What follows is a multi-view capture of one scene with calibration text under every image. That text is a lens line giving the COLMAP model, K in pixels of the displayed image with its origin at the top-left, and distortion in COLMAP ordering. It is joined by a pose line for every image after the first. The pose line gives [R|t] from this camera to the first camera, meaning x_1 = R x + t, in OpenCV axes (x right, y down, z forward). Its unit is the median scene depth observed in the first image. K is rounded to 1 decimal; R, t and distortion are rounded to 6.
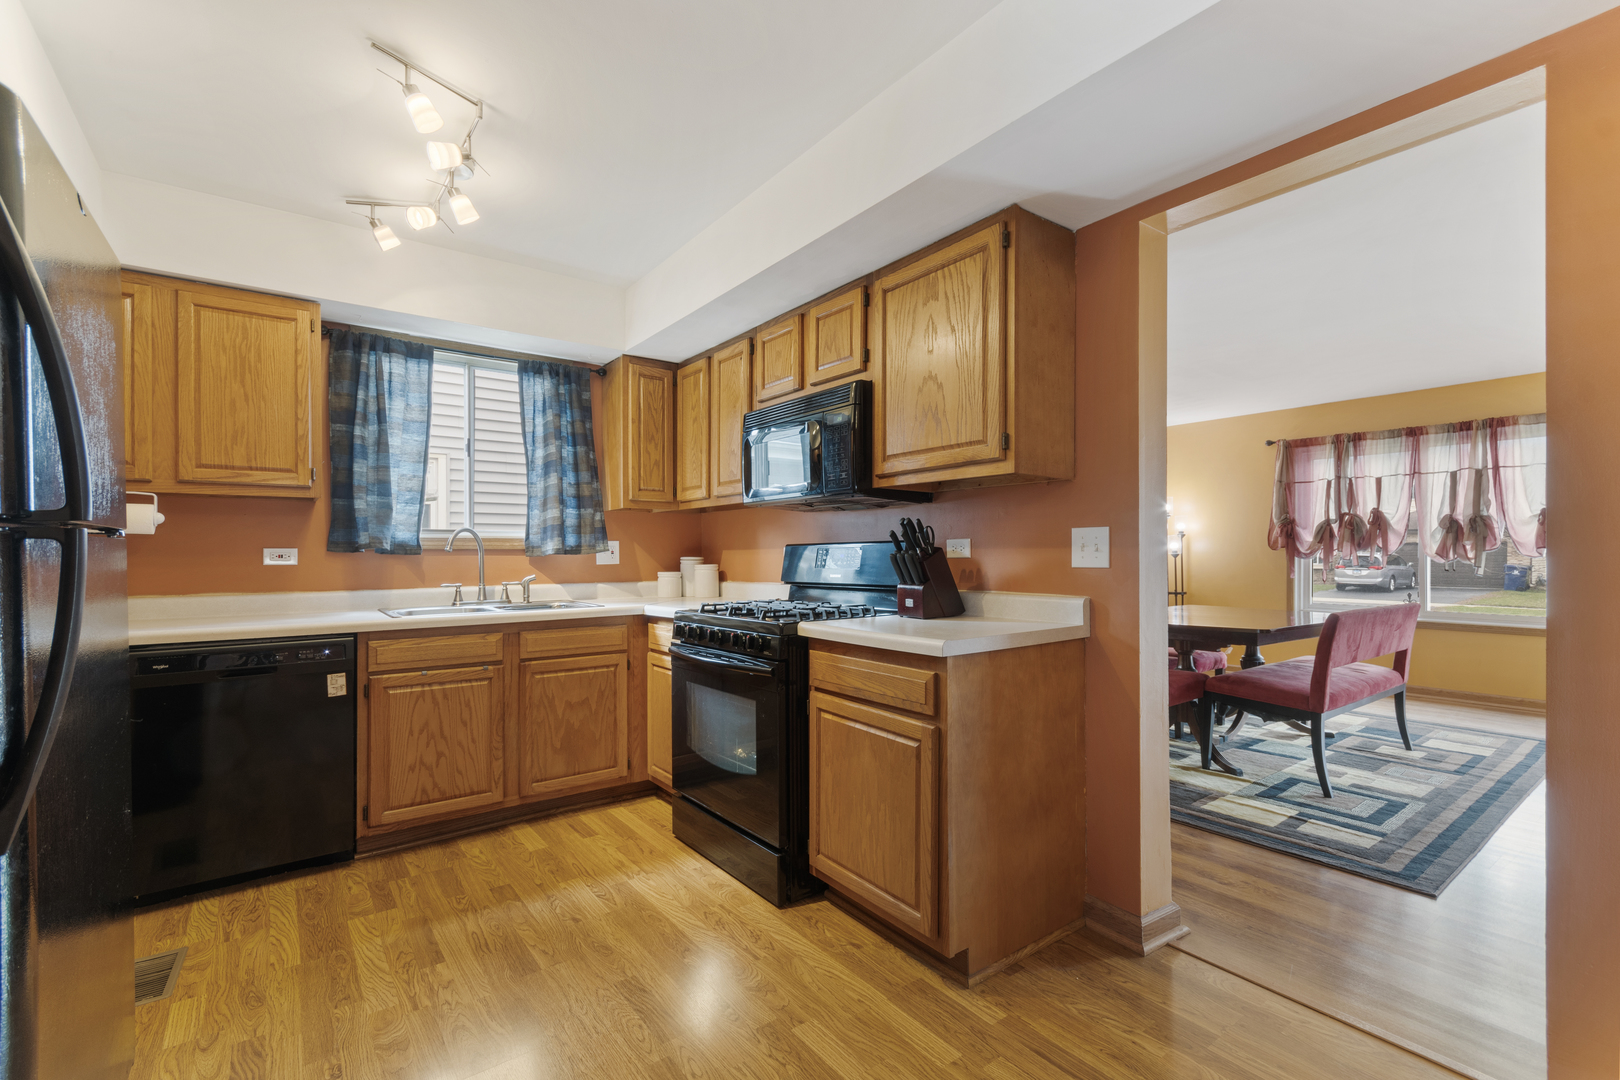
lens RADIAL K [[713.5, 0, 816.4], [0, 713.5, 553.7], [0, 0, 1]] dist [0.006594, -0.002690]
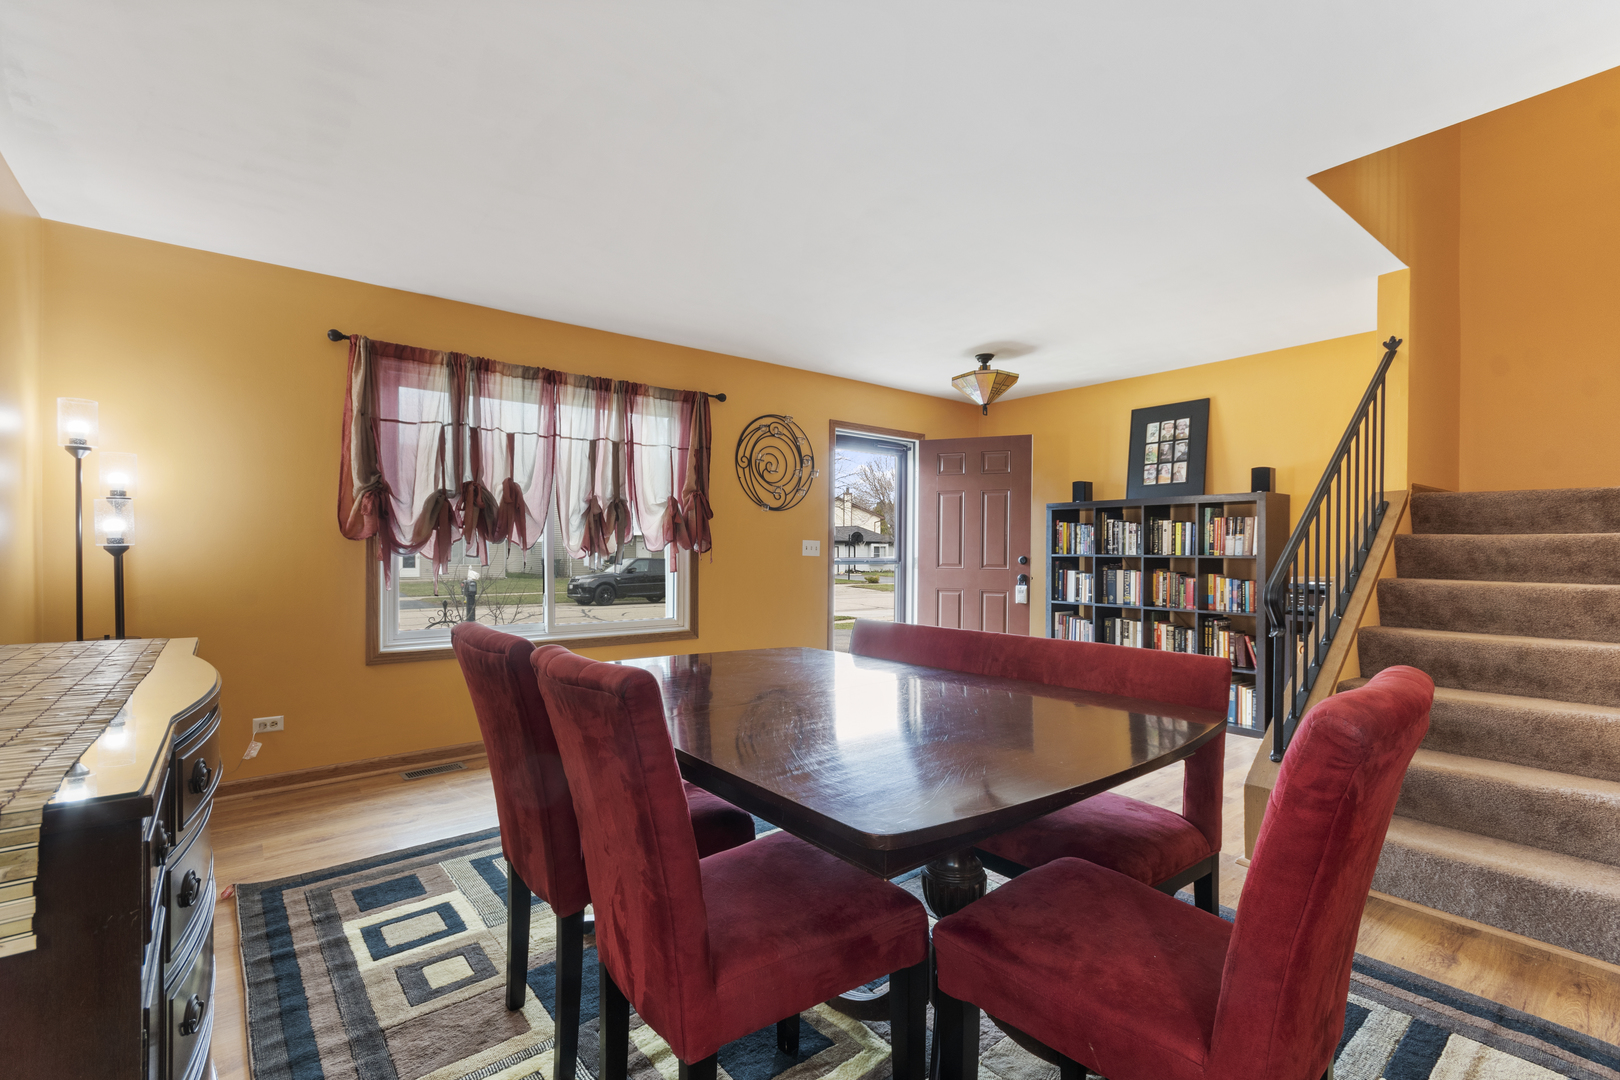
lens RADIAL K [[713.5, 0, 810.0], [0, 713.5, 547.1], [0, 0, 1]] dist [0.006594, -0.002690]
pose [[-0.033702, 0.002245, 0.999429, 0.191909], [-0.000661, 0.999997, -0.002268, 0.001823], [-0.999432, -0.000737, -0.033700, 1.300755]]
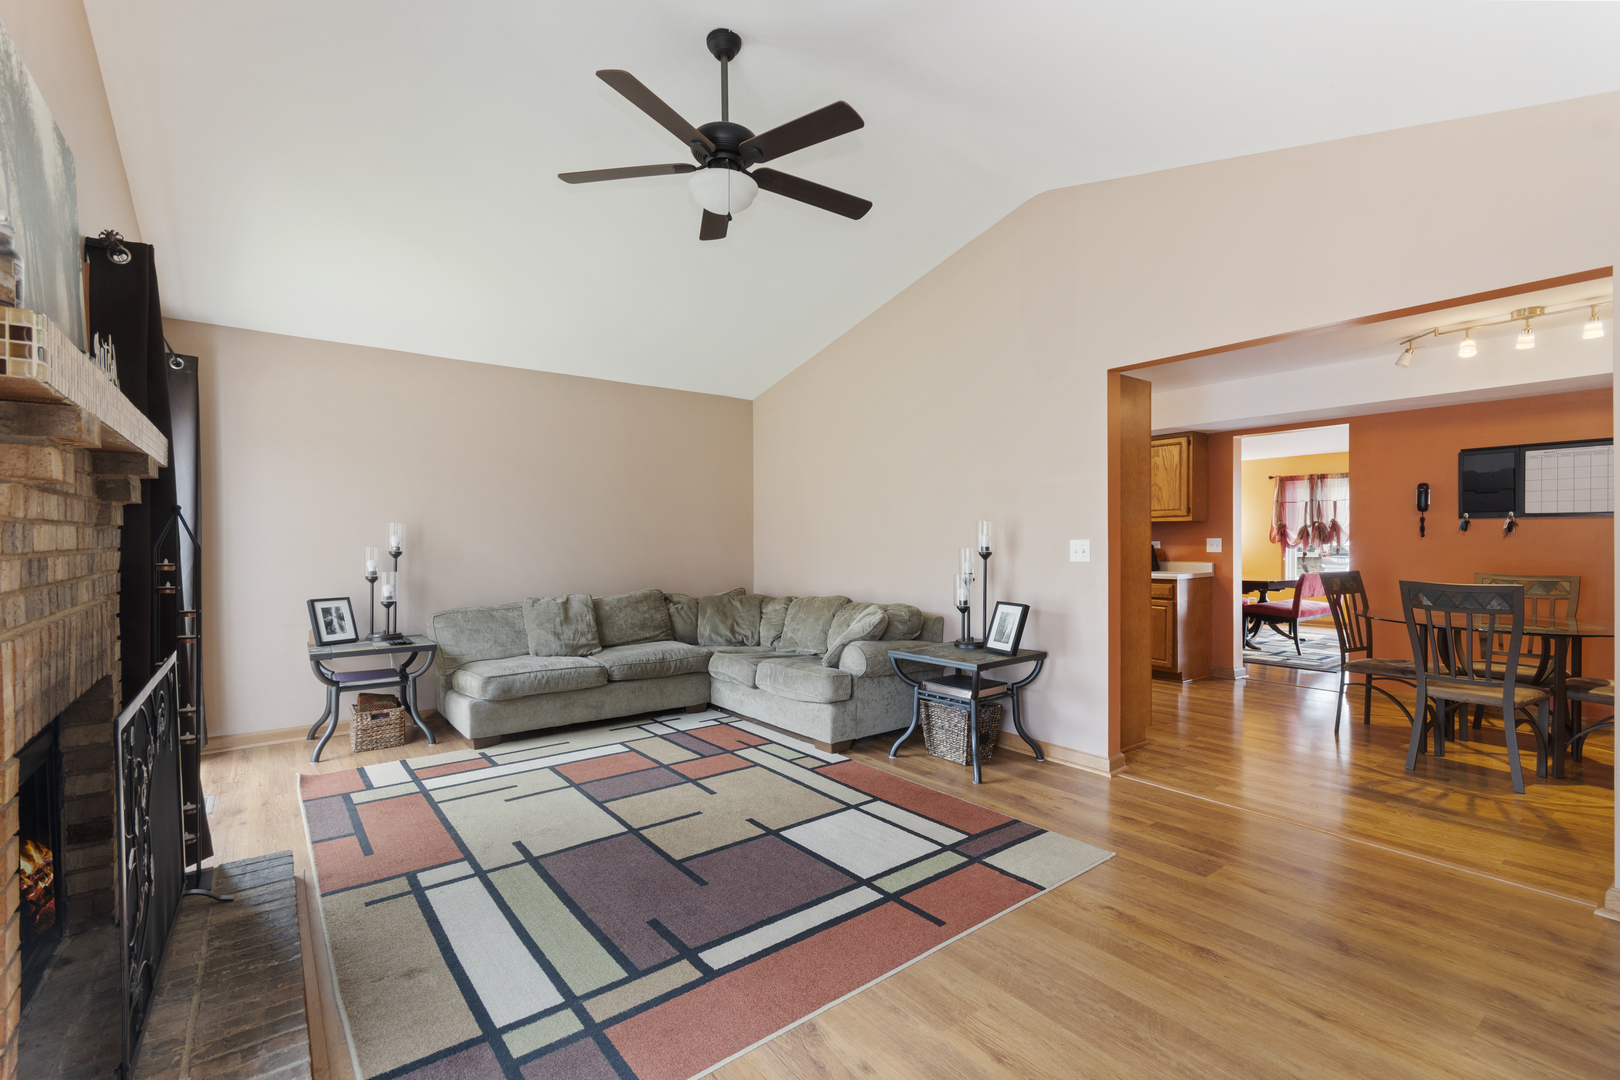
lens RADIAL K [[713.5, 0, 819.3], [0, 713.5, 547.0], [0, 0, 1]] dist [0.006594, -0.002690]
pose [[0.999956, 0.000194, 0.009357, -0.791103], [-0.000247, 0.999984, 0.005732, -0.011493], [-0.009355, -0.005735, 0.999940, -1.197676]]
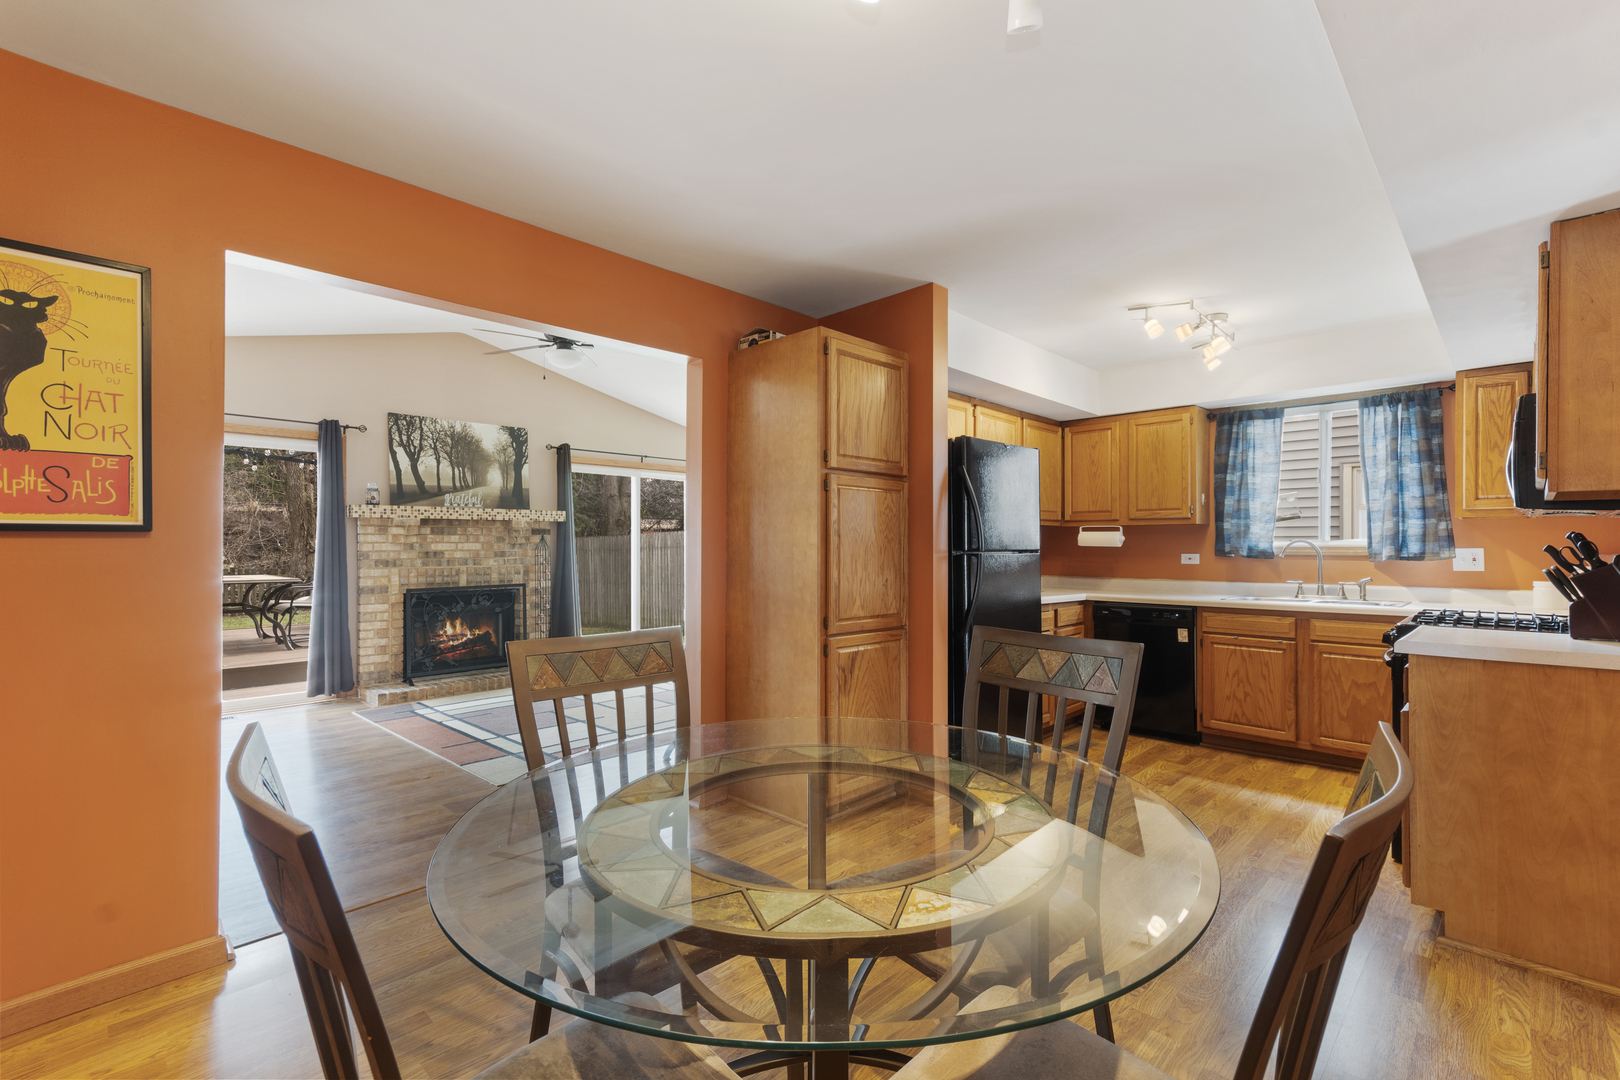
lens RADIAL K [[713.5, 0, 810.4], [0, 713.5, 544.7], [0, 0, 1]] dist [0.006594, -0.002690]
pose [[0.160224, -0.001463, -0.987080, 0.676468], [-0.004140, 0.999989, -0.002154, -0.019749], [0.987072, 0.004432, 0.160216, -0.116162]]
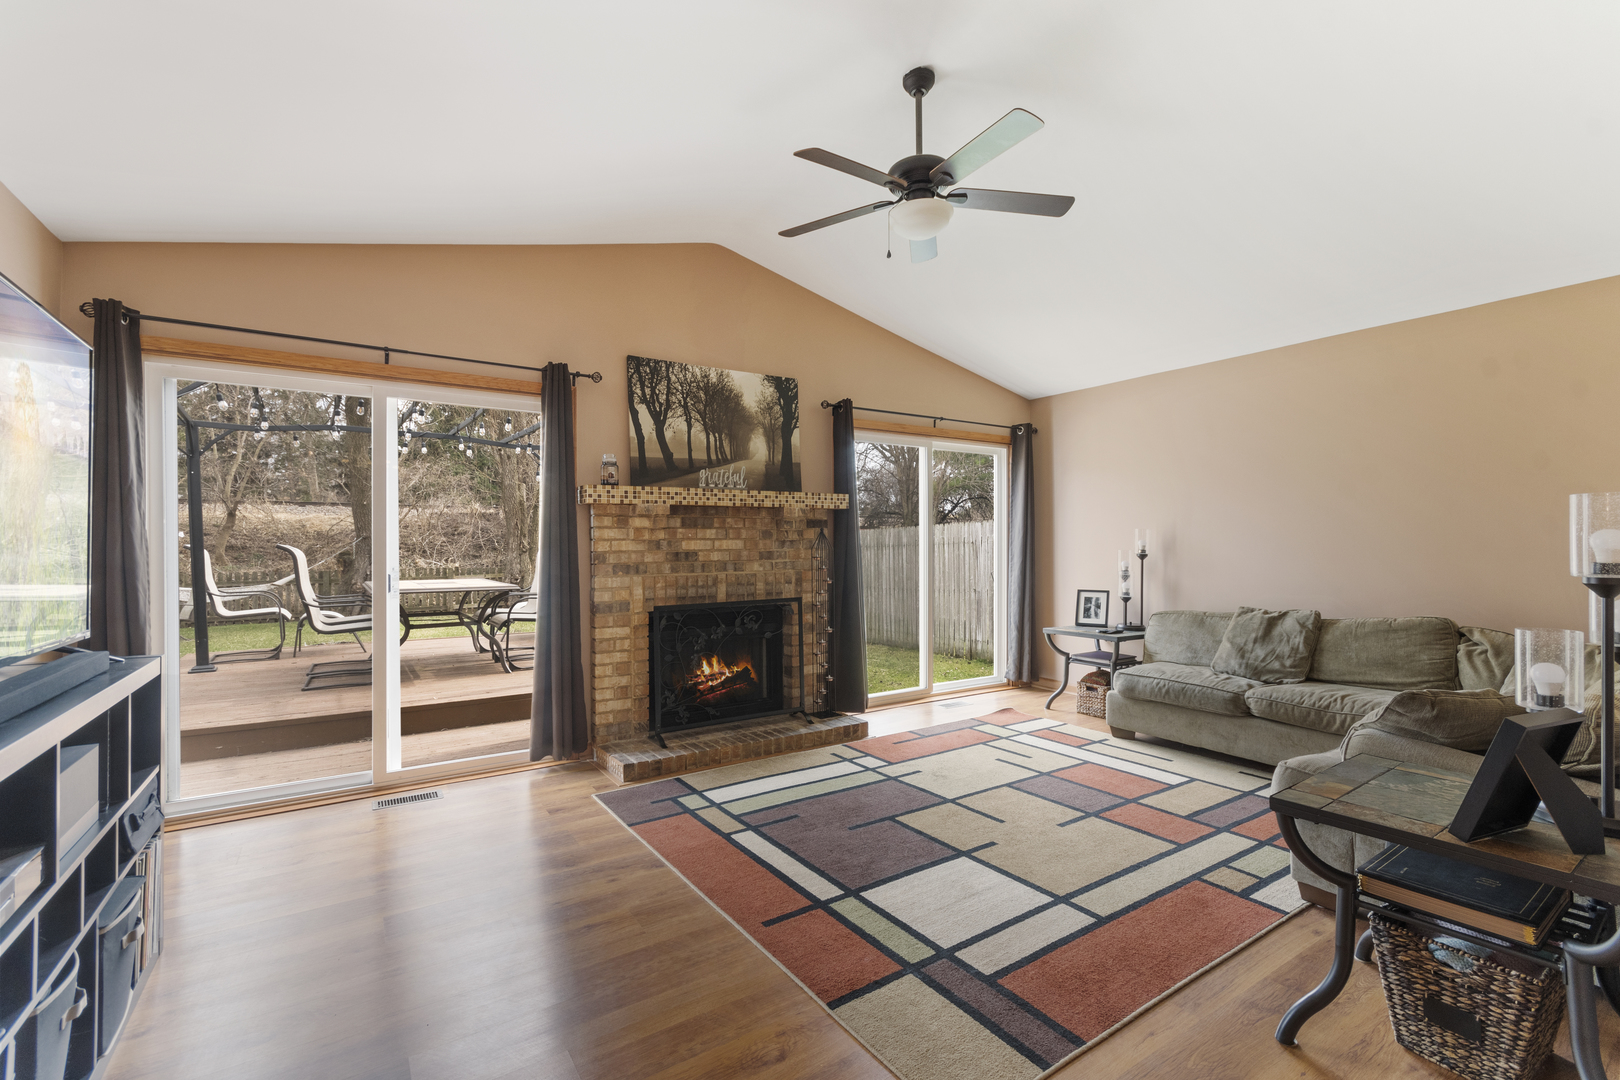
lens RADIAL K [[713.5, 0, 804.2], [0, 713.5, 547.3], [0, 0, 1]] dist [0.006594, -0.002690]
pose [[-0.071474, 0.004895, -0.997430, -0.026818], [0.000197, 0.999988, 0.004893, -0.016929], [0.997442, 0.000154, -0.071474, -0.475444]]
